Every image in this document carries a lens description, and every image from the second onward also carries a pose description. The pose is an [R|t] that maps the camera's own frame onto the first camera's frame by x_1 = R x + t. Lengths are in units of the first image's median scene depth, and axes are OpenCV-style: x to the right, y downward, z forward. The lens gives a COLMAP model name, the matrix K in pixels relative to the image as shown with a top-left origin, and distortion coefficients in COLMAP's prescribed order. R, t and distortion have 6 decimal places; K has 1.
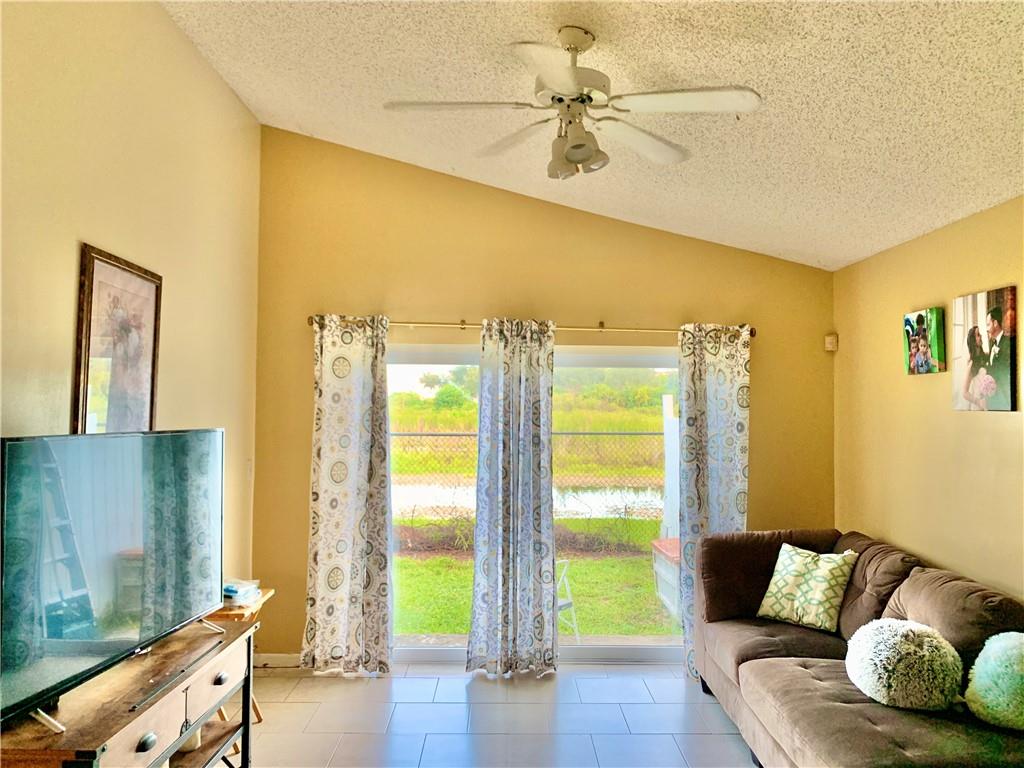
lens RADIAL K [[770.9, 0, 511.4], [0, 770.9, 381.1], [0, 0, 1]] dist [-0.008906, 0.004180]
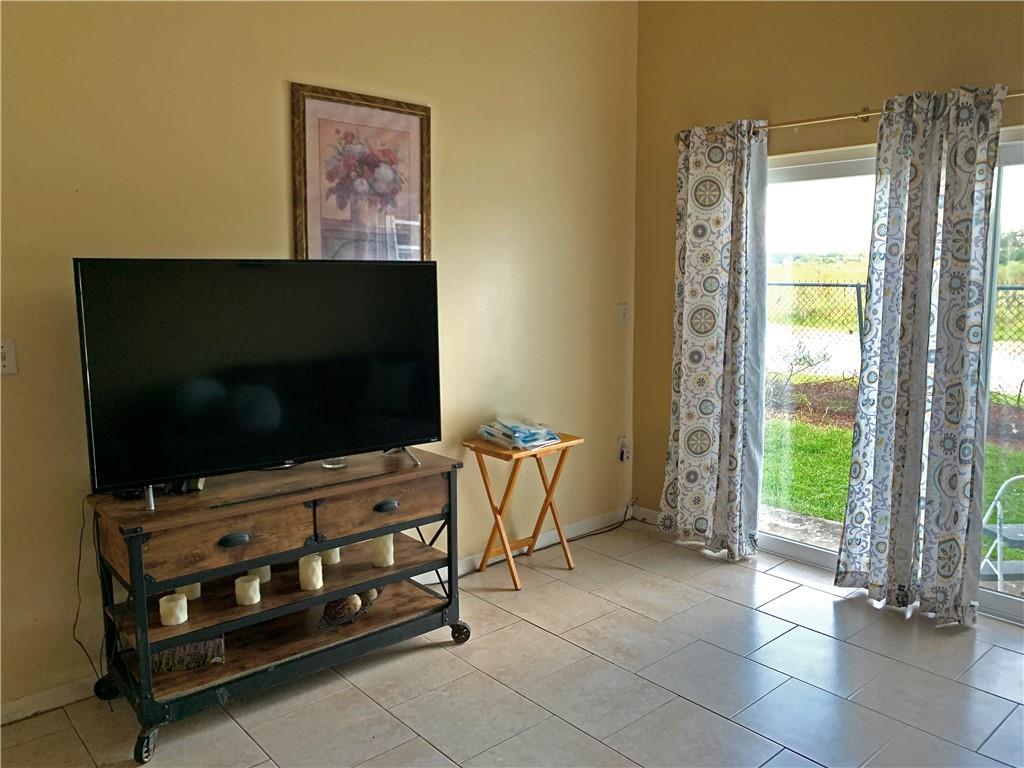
lens RADIAL K [[770.9, 0, 510.9], [0, 770.9, 386.8], [0, 0, 1]] dist [-0.008906, 0.004180]
pose [[0.655745, 0.099230, -0.748433, 0.279254], [0.042100, 0.984977, 0.167477, 0.039741], [0.753807, -0.141331, 0.641716, 0.291950]]
